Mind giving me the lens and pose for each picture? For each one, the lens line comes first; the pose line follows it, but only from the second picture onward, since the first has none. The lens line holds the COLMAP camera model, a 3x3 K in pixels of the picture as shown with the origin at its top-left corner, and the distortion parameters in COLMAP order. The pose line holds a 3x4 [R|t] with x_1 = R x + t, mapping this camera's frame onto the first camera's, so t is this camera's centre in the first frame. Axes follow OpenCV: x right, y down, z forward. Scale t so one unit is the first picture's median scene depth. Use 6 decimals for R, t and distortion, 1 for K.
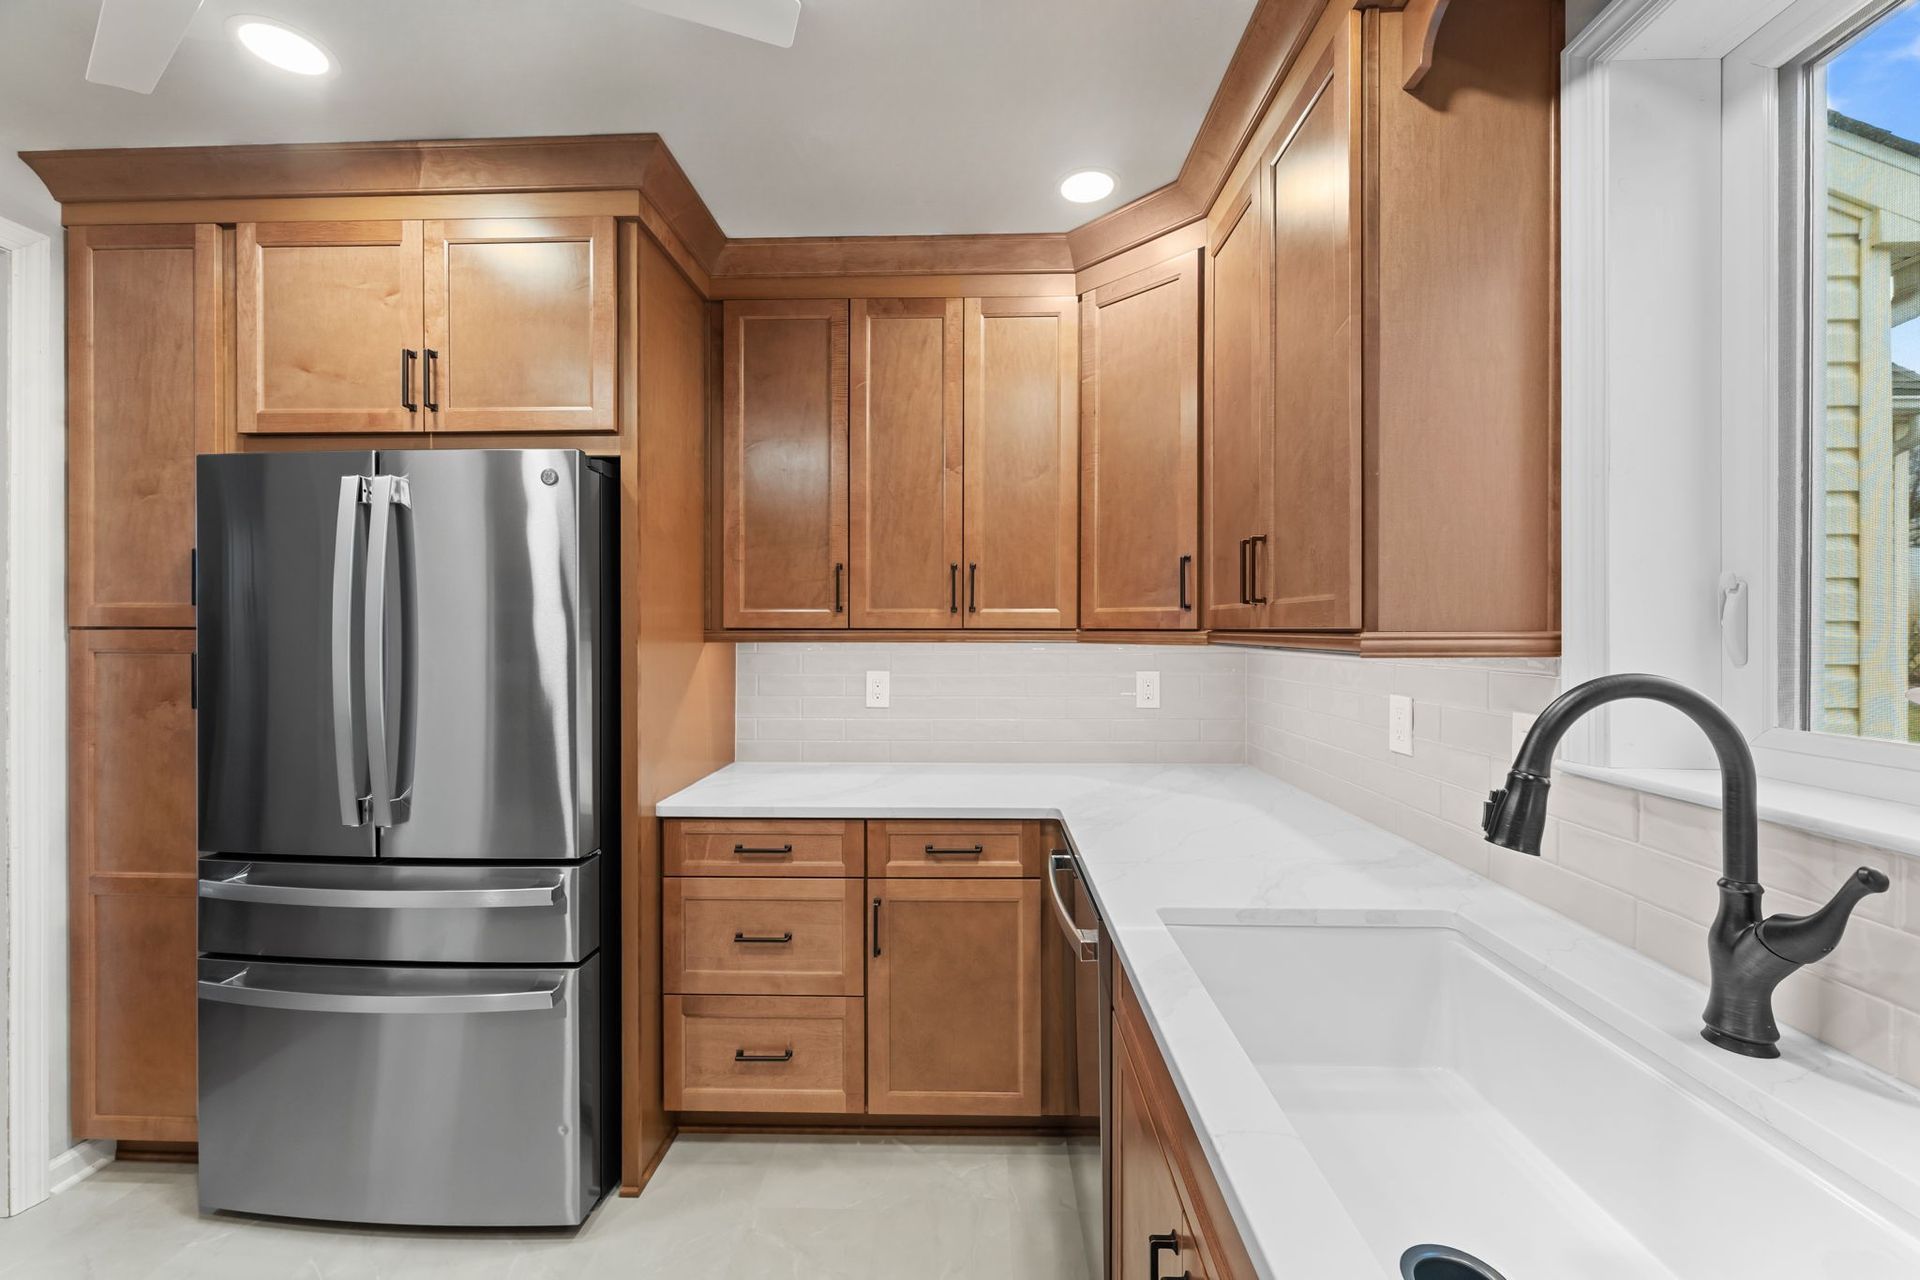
lens RADIAL K [[774.4, 0, 964.0], [0, 774.4, 634.9], [0, 0, 1]] dist [0.000795, -0.000254]
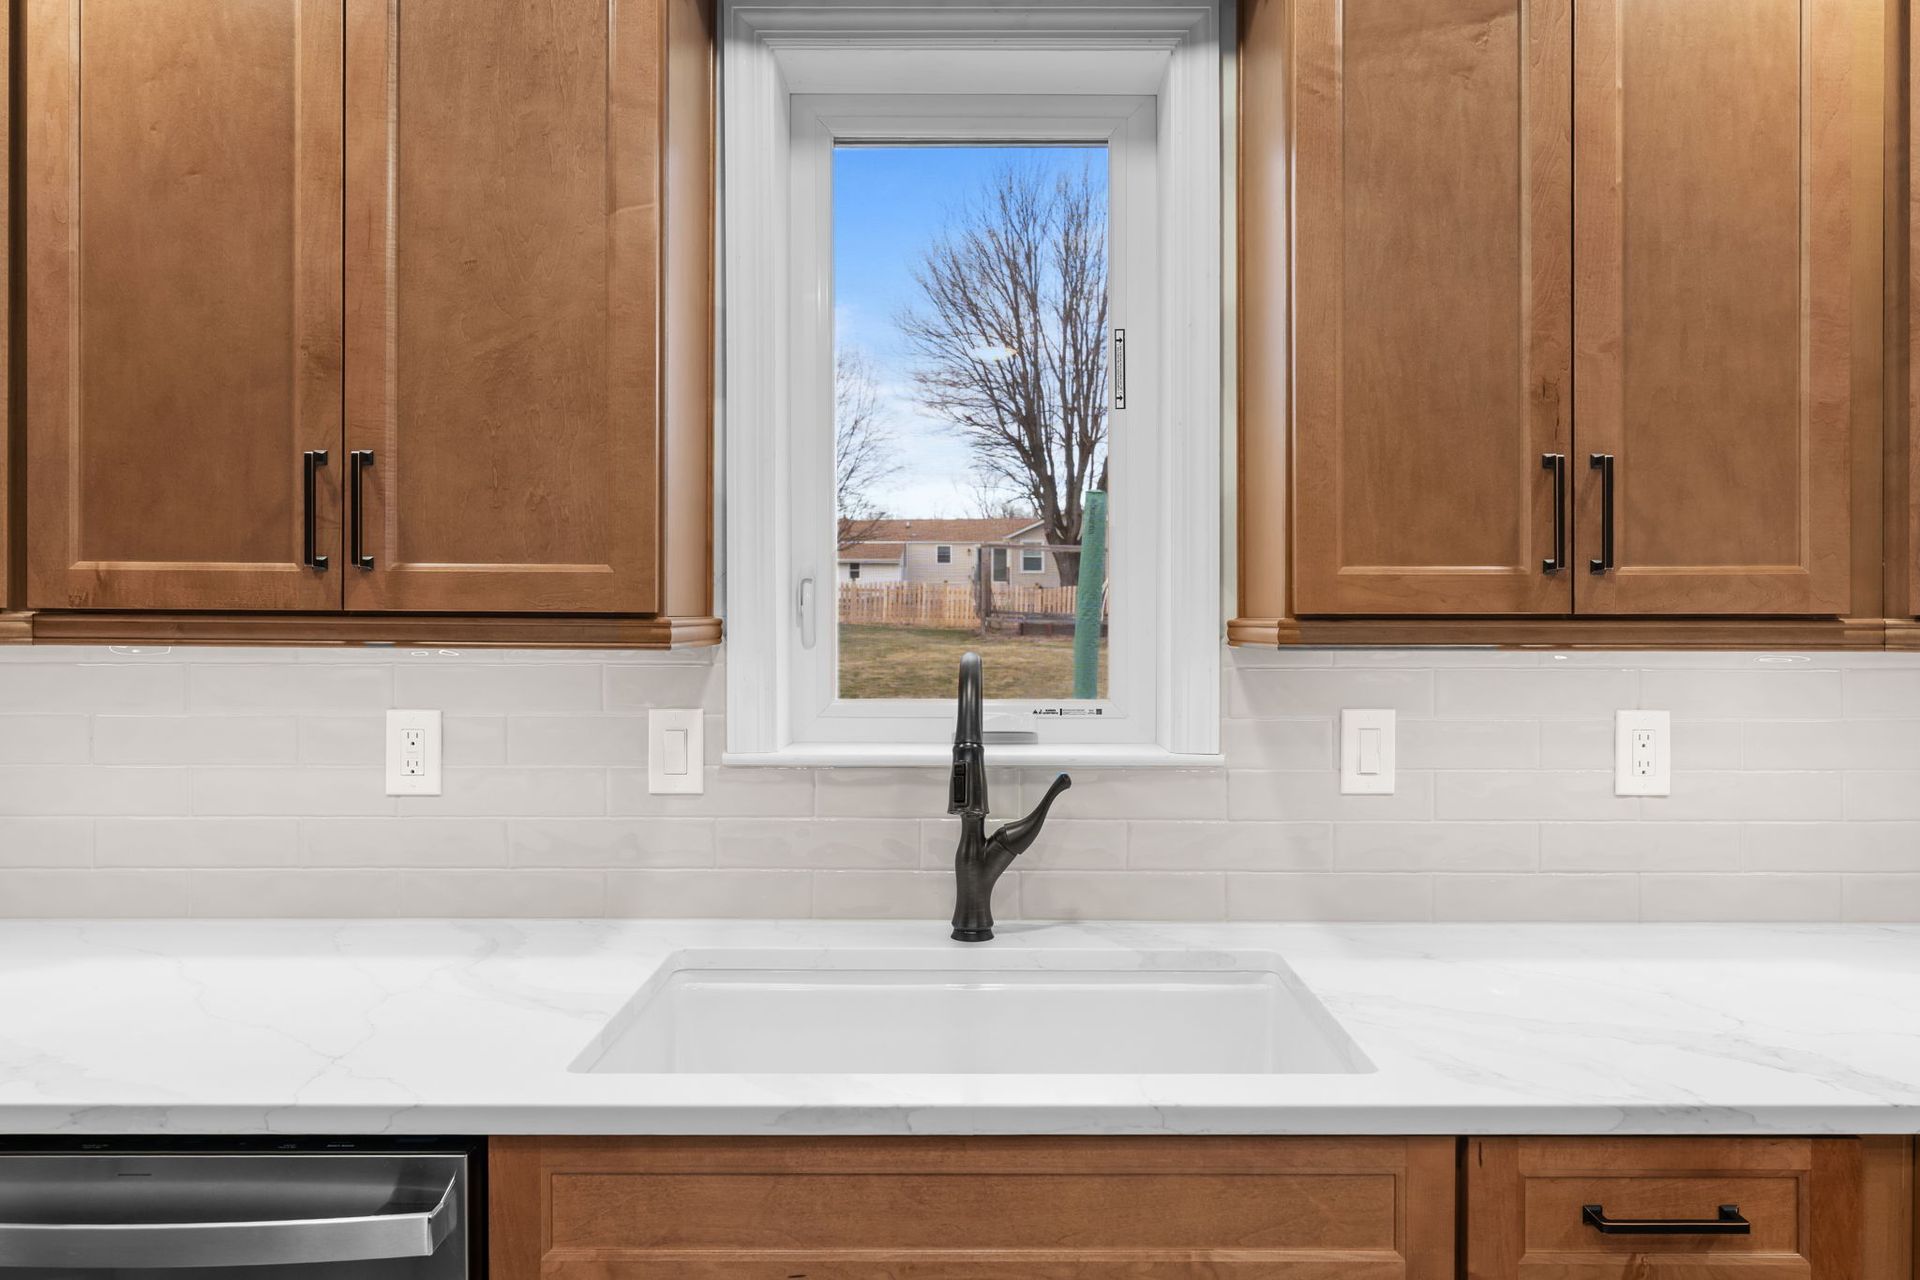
lens RADIAL K [[1275.5, 0, 984.4], [0, 1275.5, 627.8], [0, 0, 1]] dist [-0.000626, -0.000798]
pose [[-0.037633, -0.006480, 0.999271, -0.478511], [0.001827, 0.999977, 0.006553, -0.000439], [-0.999290, 0.002073, -0.037620, 0.452468]]
